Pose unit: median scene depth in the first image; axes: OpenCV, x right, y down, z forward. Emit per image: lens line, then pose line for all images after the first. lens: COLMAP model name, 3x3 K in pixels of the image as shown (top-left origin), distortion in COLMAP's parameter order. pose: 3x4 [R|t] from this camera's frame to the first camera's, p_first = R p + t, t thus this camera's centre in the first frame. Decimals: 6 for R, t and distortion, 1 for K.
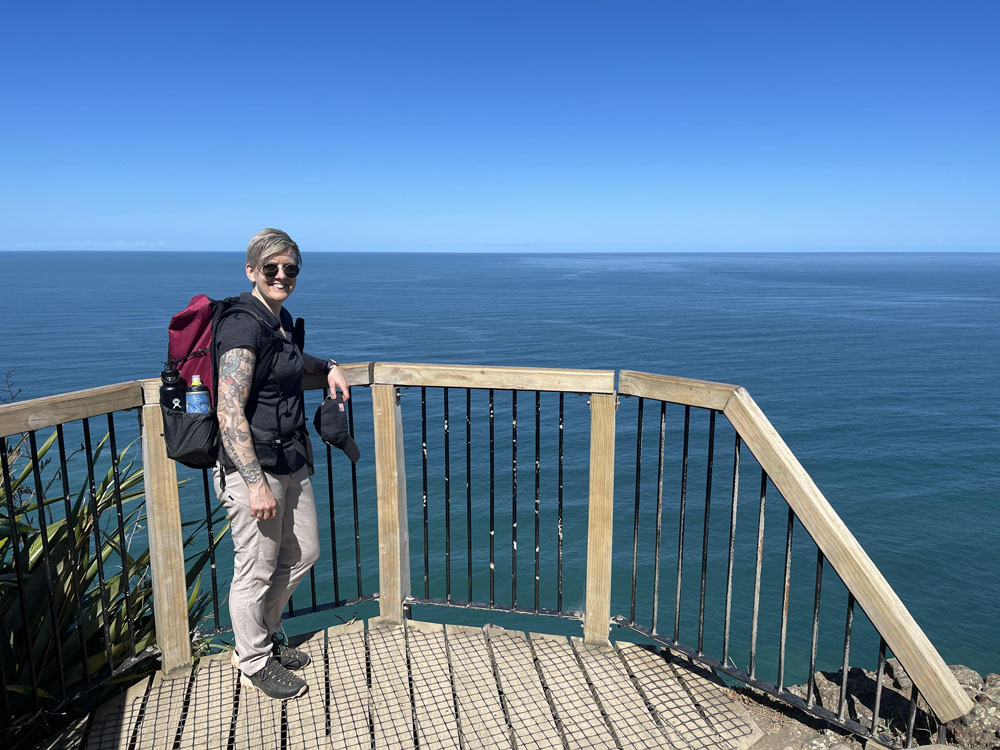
lens RADIAL K [[744.3, 0, 494.6], [0, 744.3, 380.3], [0, 0, 1]] dist [0.080557, -0.089471]
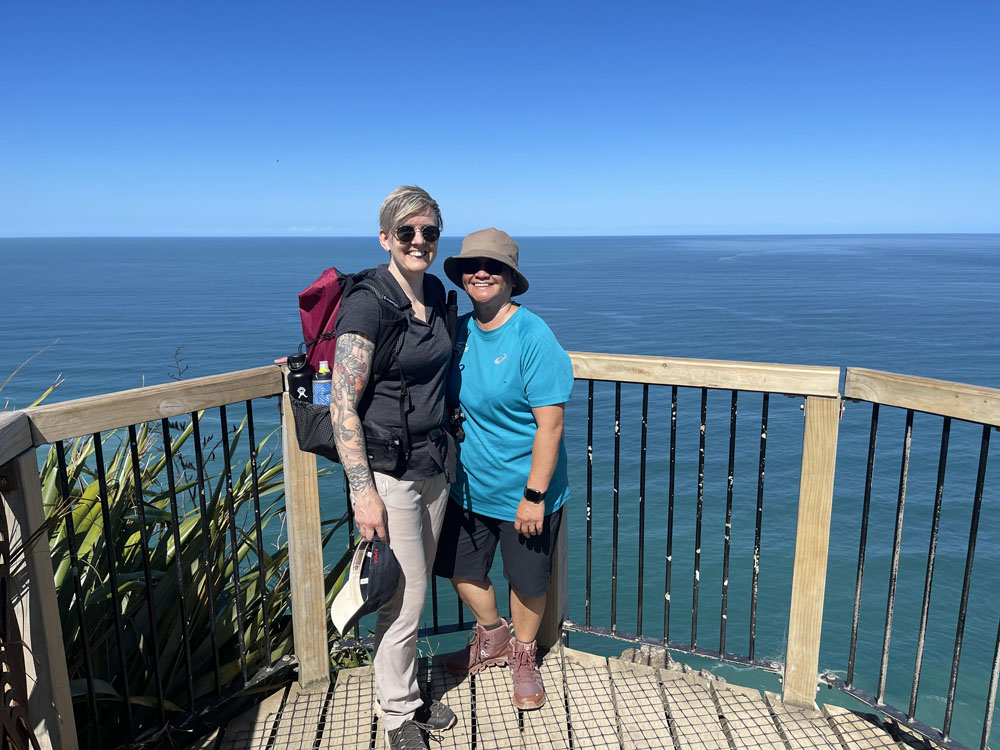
lens RADIAL K [[744.3, 0, 509.5], [0, 744.3, 375.4], [0, 0, 1]] dist [0.080557, -0.089471]
pose [[0.981426, 0.028328, -0.189740, -0.027902], [-0.025224, 0.999506, 0.018755, -0.010969], [0.190177, -0.013620, 0.981655, 0.161436]]
